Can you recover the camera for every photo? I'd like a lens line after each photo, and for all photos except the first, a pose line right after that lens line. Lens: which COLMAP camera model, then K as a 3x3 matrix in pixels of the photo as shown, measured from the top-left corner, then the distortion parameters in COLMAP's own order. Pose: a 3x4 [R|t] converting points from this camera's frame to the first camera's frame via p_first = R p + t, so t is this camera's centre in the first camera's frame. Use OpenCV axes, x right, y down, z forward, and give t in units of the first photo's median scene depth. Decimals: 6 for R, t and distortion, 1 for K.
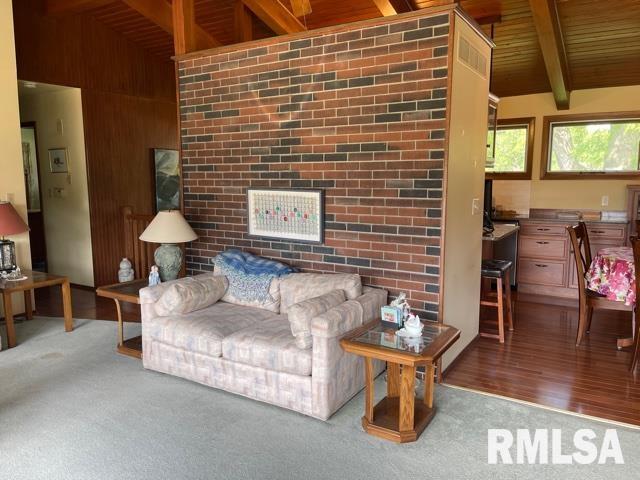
lens RADIAL K [[481.6, 0, 318.7], [0, 481.6, 240.7], [0, 0, 1]] dist [0.055985, -0.068679]
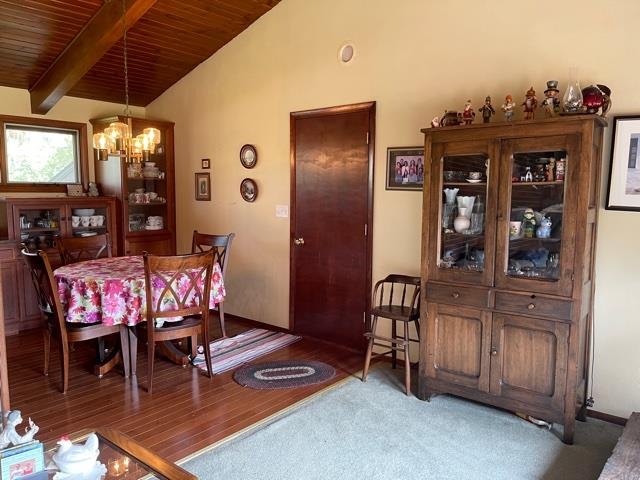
lens RADIAL K [[481.6, 0, 318.5], [0, 481.6, 239.0], [0, 0, 1]] dist [0.055985, -0.068679]
pose [[0.142080, -0.094156, 0.985367, -0.219872], [0.121409, 0.989607, 0.077055, -0.060989], [-0.982381, 0.108684, 0.152034, 0.483120]]
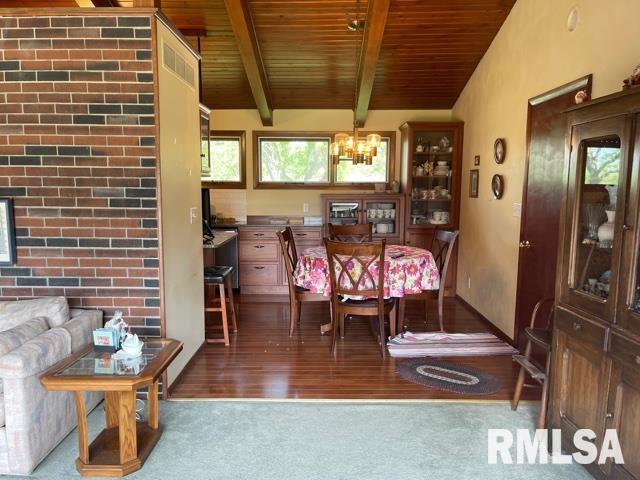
lens RADIAL K [[481.6, 0, 316.9], [0, 481.6, 241.2], [0, 0, 1]] dist [0.055985, -0.068679]
pose [[0.854694, -0.053068, 0.516412, 0.022833], [0.061376, 0.998114, 0.000988, -0.002192], [-0.515491, 0.030851, 0.856339, 0.011428]]
